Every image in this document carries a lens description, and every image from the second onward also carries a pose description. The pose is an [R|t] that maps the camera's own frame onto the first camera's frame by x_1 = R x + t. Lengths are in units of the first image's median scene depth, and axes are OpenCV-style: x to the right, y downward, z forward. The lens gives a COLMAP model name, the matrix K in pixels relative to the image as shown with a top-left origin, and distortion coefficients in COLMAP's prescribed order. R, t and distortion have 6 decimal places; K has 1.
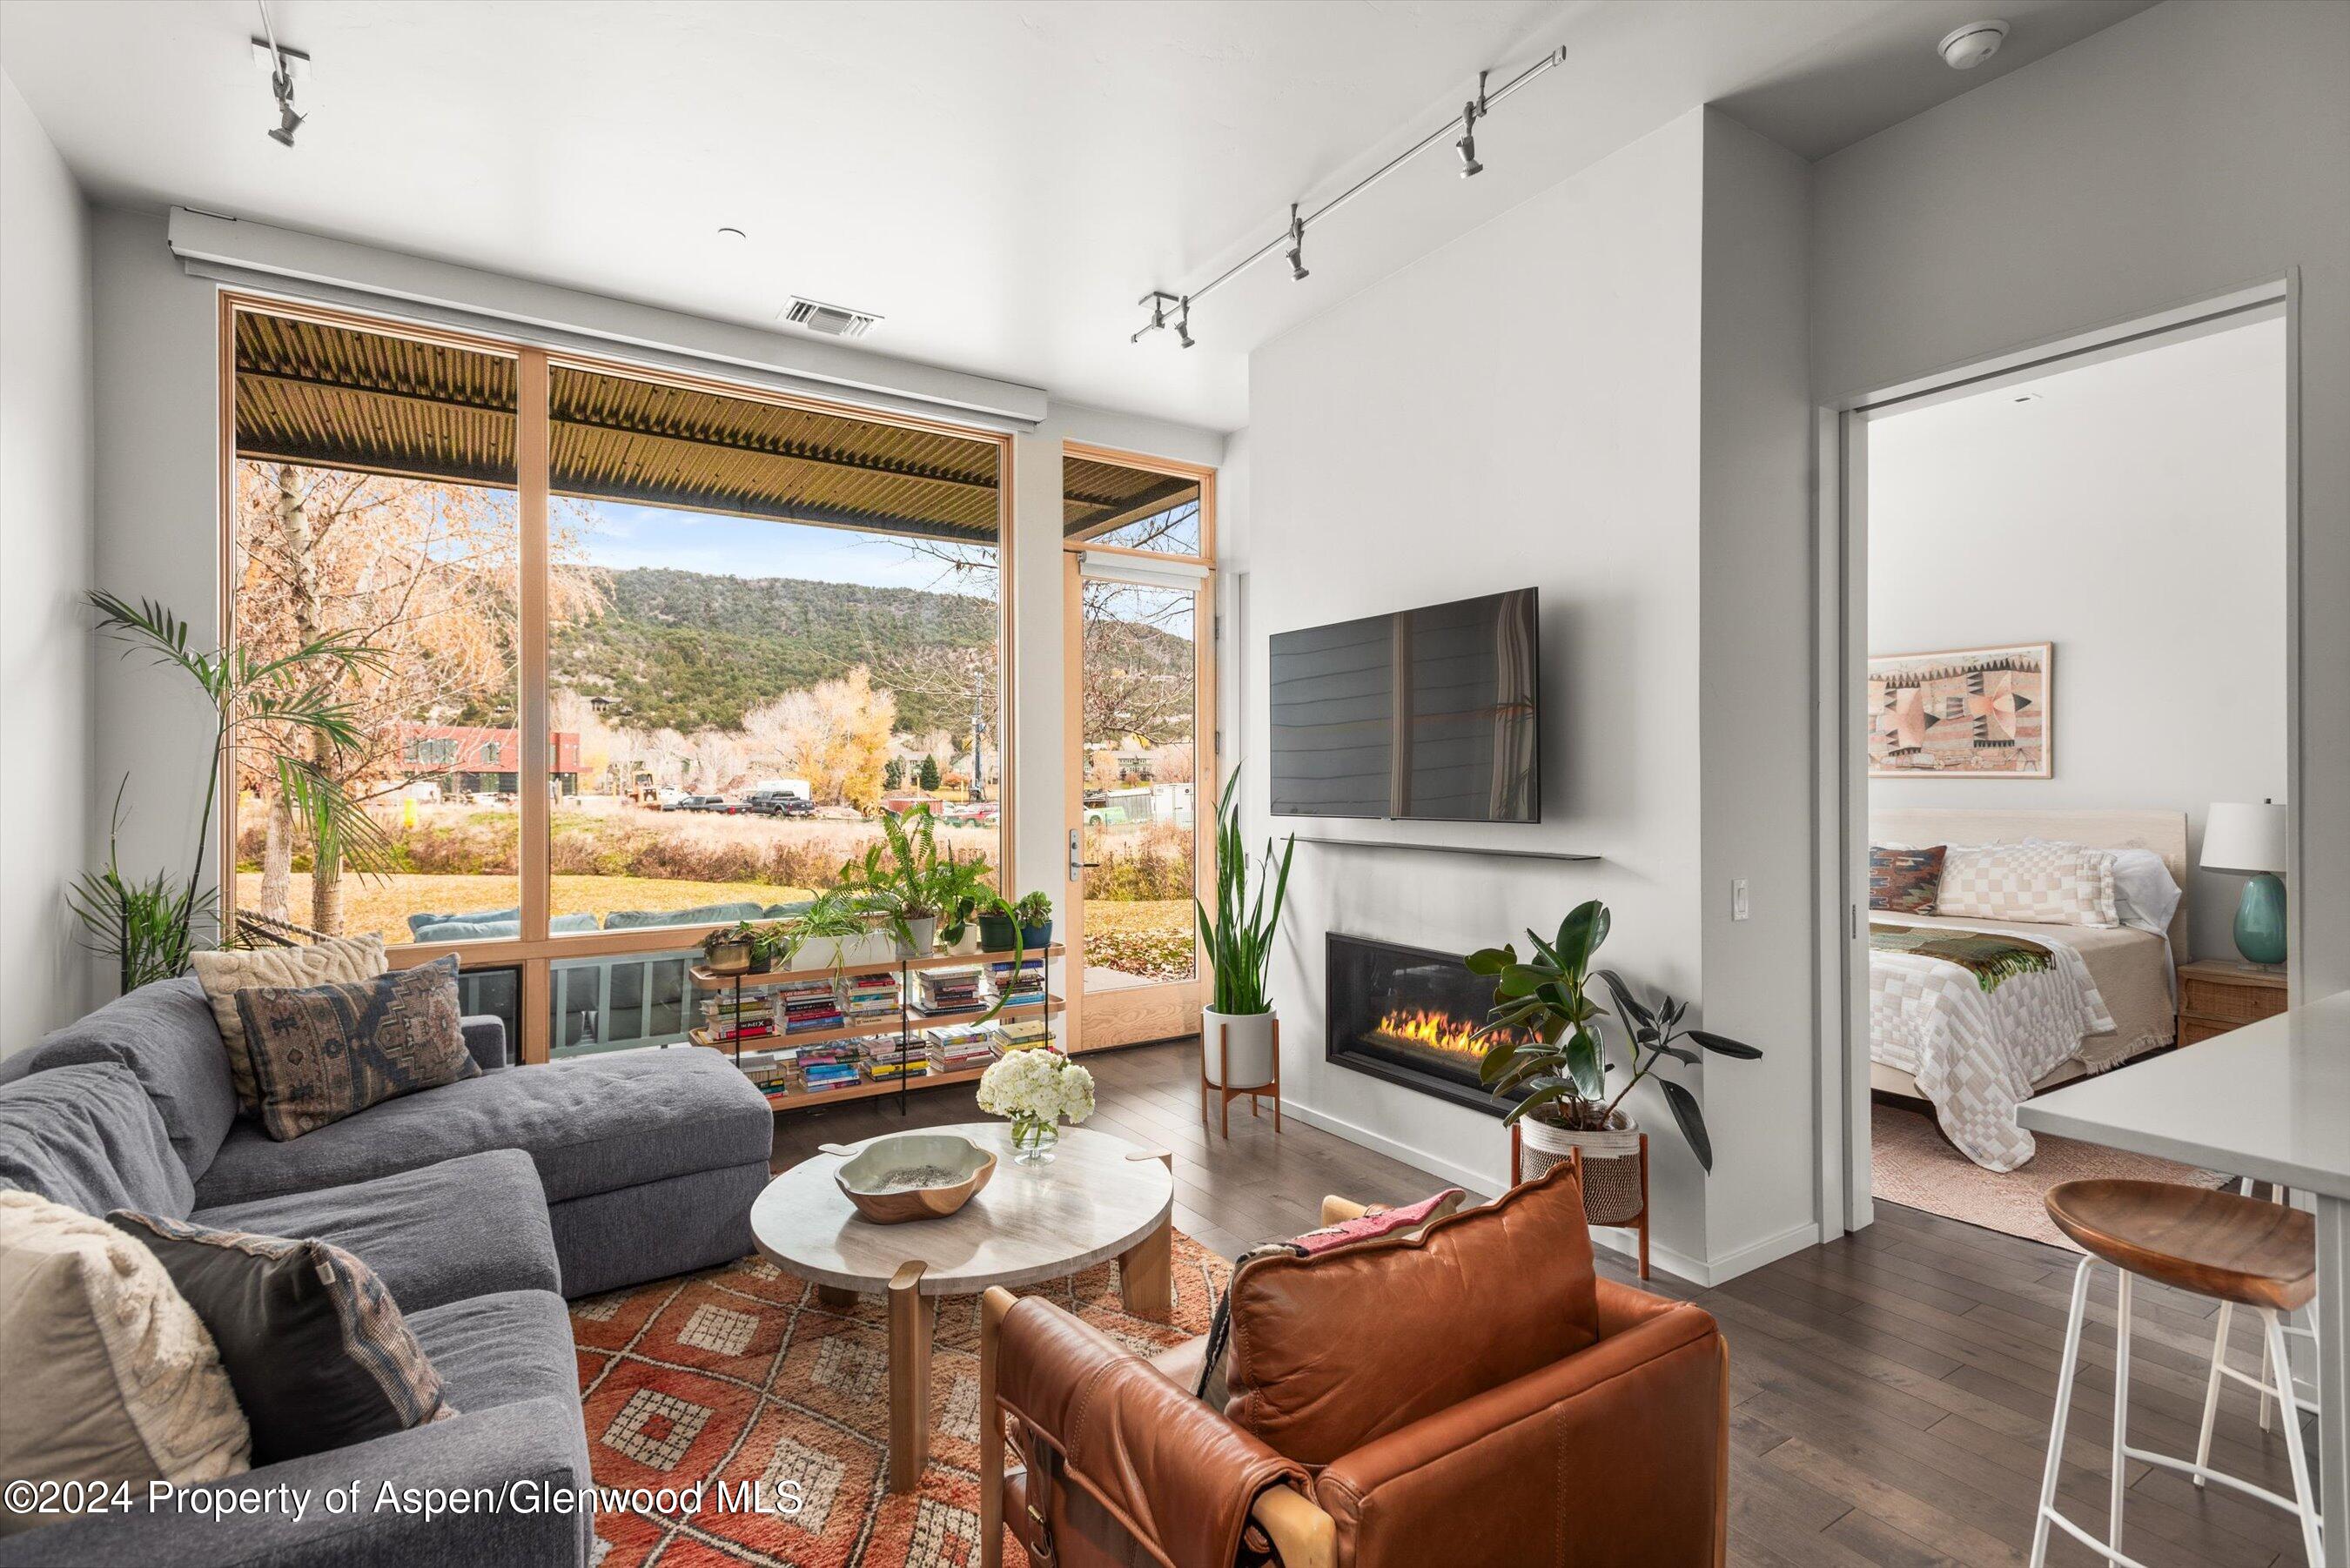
lens RADIAL K [[1097.7, 0, 1161.2], [0, 1097.7, 780.0], [0, 0, 1]] dist [0.020384, -0.006600]
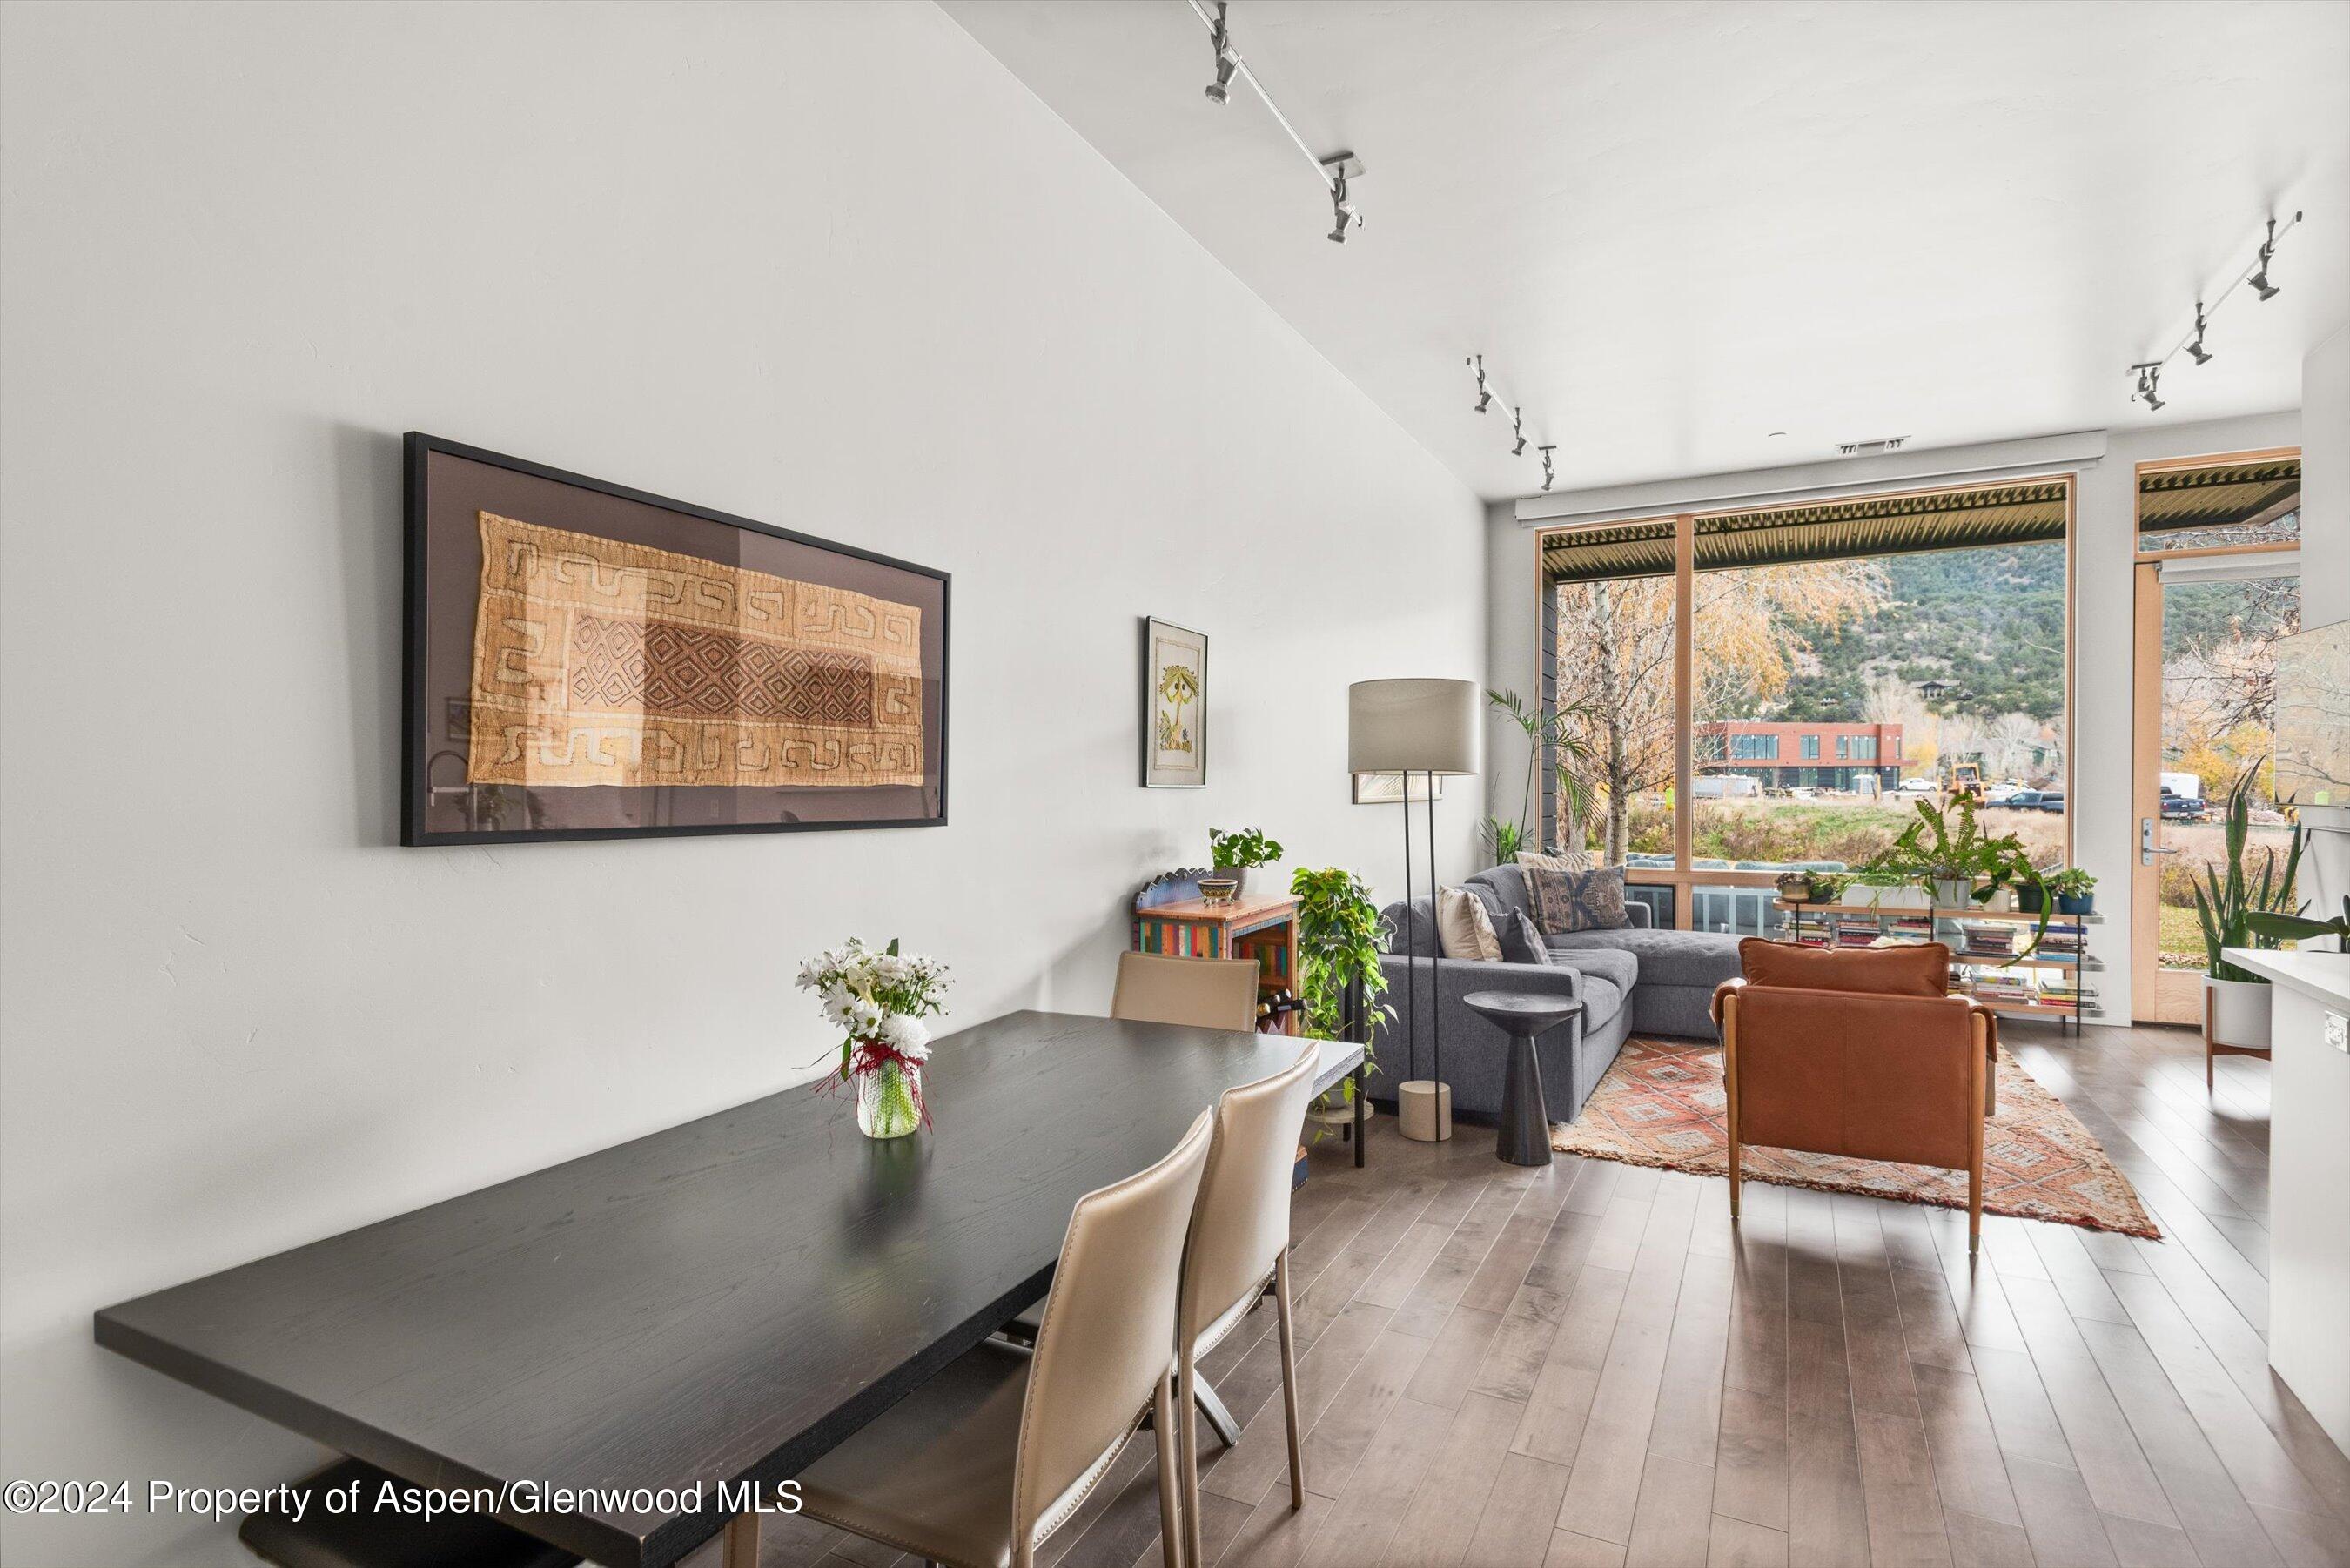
lens RADIAL K [[1147.7, 0, 1185.5], [0, 1147.7, 800.9], [0, 0, 1]] dist [0.013914, -0.005198]
pose [[0.502287, 0.015843, -0.864556, 0.491781], [0.004111, 0.999777, 0.020710, 0.000299], [0.864691, -0.013956, 0.502110, -0.459160]]
